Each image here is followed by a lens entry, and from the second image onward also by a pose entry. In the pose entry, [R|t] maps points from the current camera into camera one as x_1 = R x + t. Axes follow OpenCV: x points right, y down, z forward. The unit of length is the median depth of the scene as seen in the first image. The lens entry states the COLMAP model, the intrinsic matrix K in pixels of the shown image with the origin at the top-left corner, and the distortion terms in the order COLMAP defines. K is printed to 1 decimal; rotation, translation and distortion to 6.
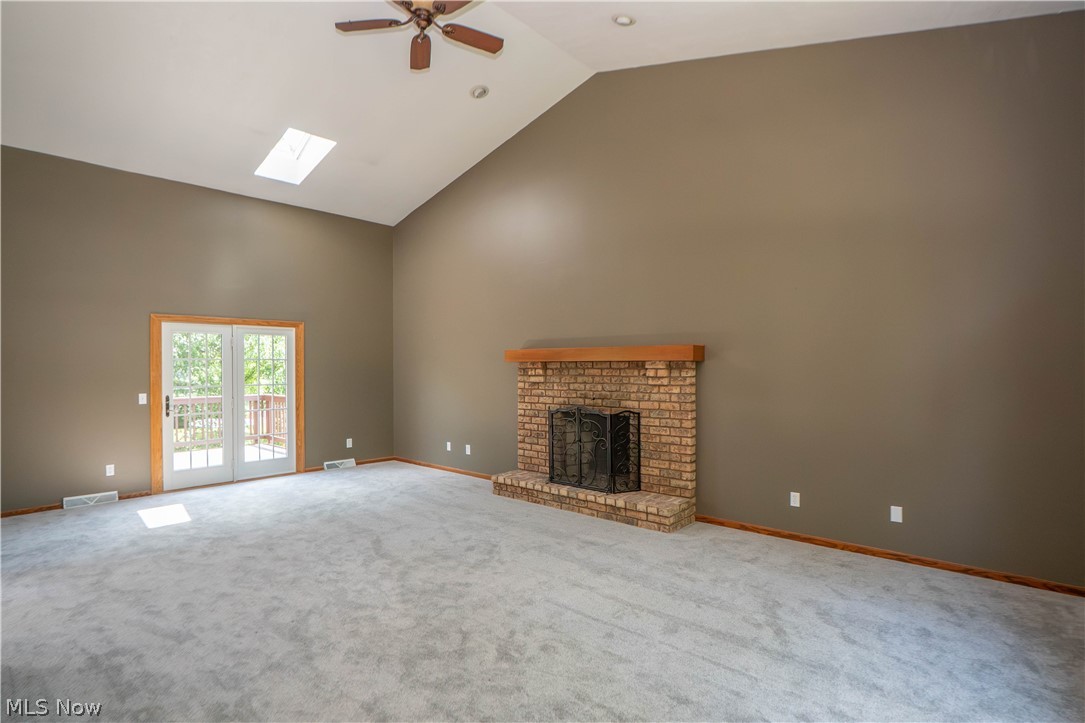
lens RADIAL K [[548.0, 0, 507.6], [0, 548.0, 366.3], [0, 0, 1]] dist [-0.002559, -0.000529]
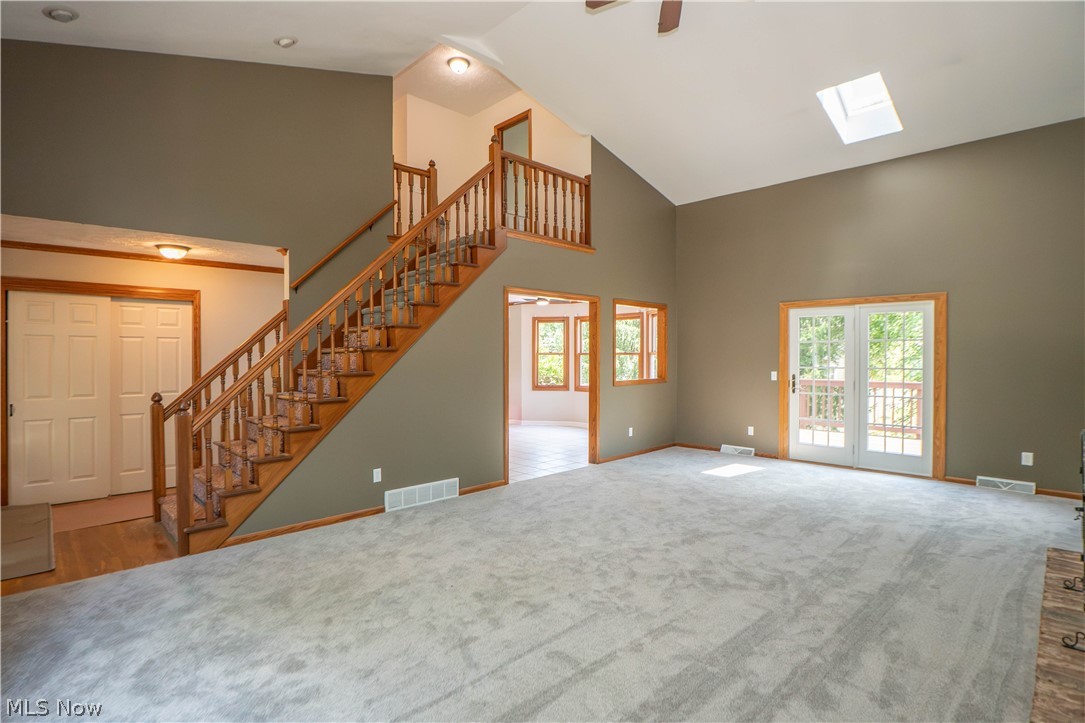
lens RADIAL K [[541.8, 0, 542.5], [0, 541.8, 361.5], [0, 0, 1]] dist [-0.002043, -0.000361]
pose [[-0.007131, 0.017882, -0.999815, 0.489657], [-0.001405, 0.999839, 0.017892, 0.008058], [0.999974, 0.001533, -0.007105, 0.493621]]
